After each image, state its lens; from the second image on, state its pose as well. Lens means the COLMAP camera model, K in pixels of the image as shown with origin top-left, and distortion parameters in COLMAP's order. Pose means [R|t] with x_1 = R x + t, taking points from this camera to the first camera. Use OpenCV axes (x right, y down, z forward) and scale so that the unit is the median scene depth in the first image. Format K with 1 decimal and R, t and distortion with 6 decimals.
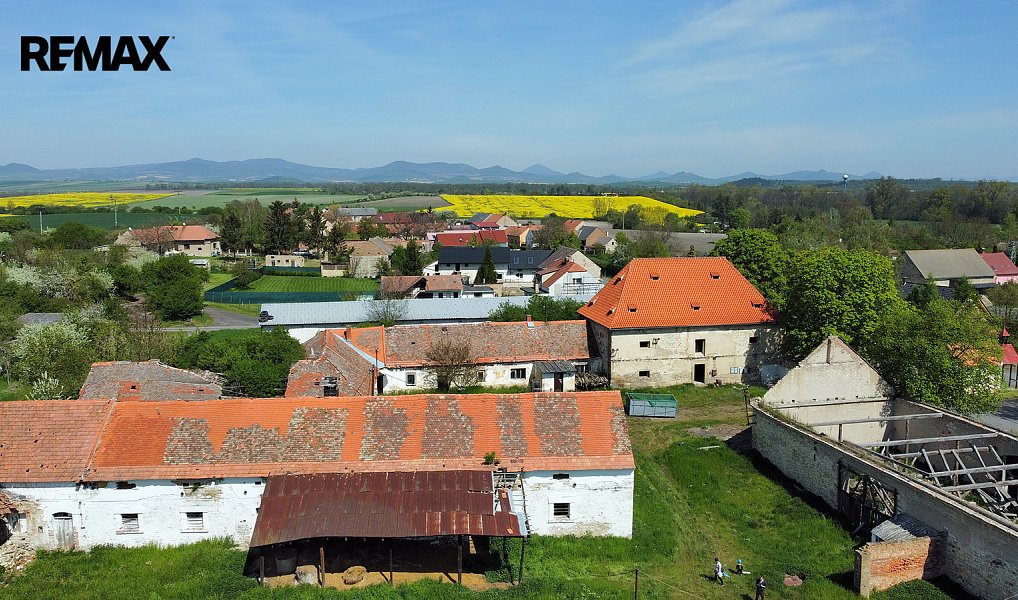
lens RADIAL K [[811.3, 0, 502.5], [0, 811.3, 300.0], [0, 0, 1]] dist [-0.004946, -0.003448]
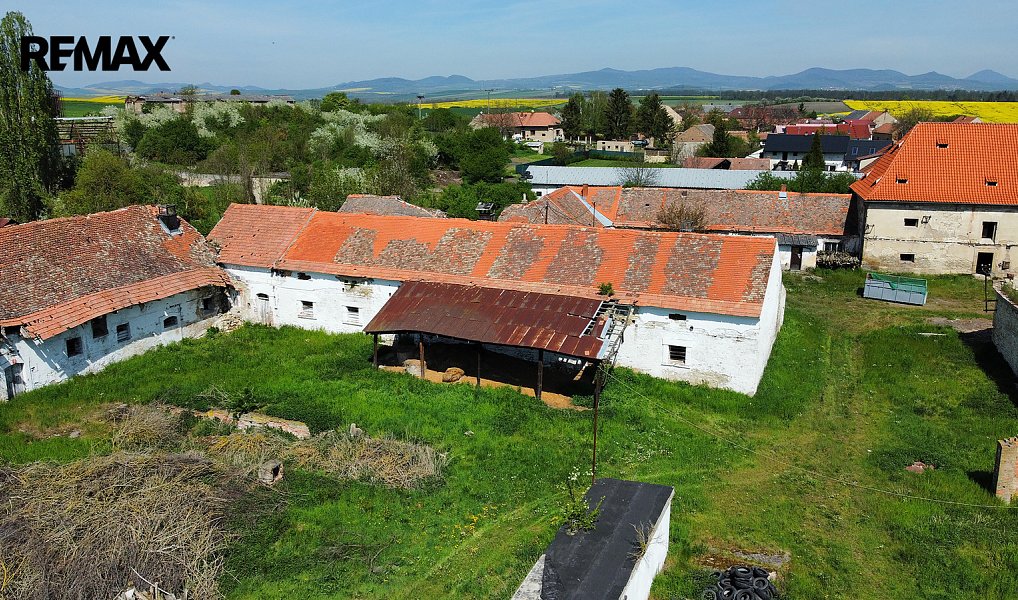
lens RADIAL K [[811.3, 0, 502.5], [0, 811.3, 300.0], [0, 0, 1]] dist [-0.004946, -0.003448]
pose [[0.886054, 0.112430, -0.449742, 0.226646], [-0.063861, 0.990498, 0.121797, 0.071787], [0.459162, -0.079198, 0.884815, 0.064708]]
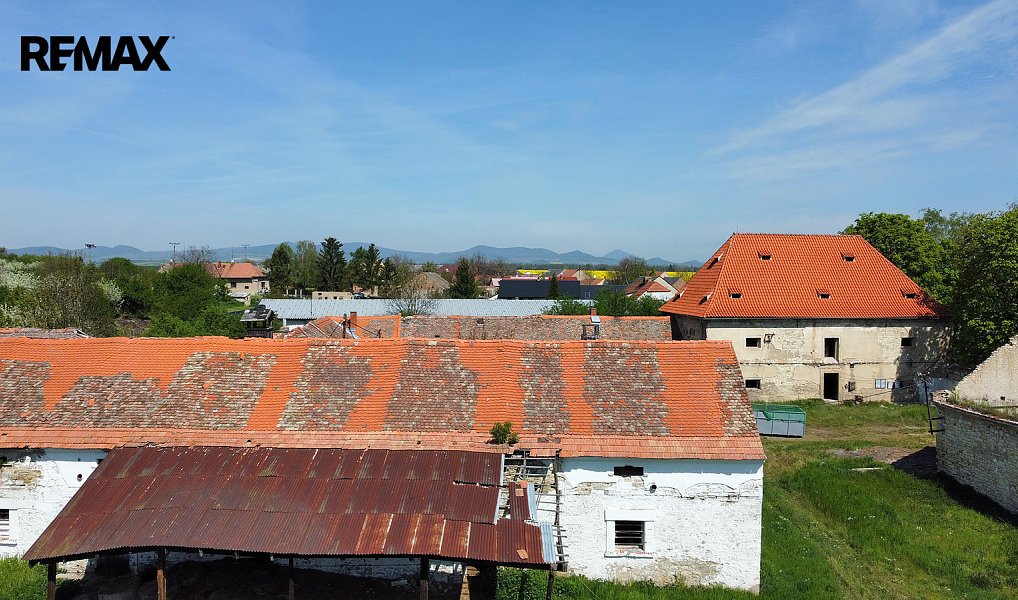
lens RADIAL K [[811.3, 0, 502.5], [0, 811.3, 300.0], [0, 0, 1]] dist [-0.004946, -0.003448]
pose [[0.995086, 0.011645, -0.098331, 0.028897], [-0.021830, 0.994427, -0.103146, 0.117377], [0.096582, 0.104786, 0.989794, 0.314786]]
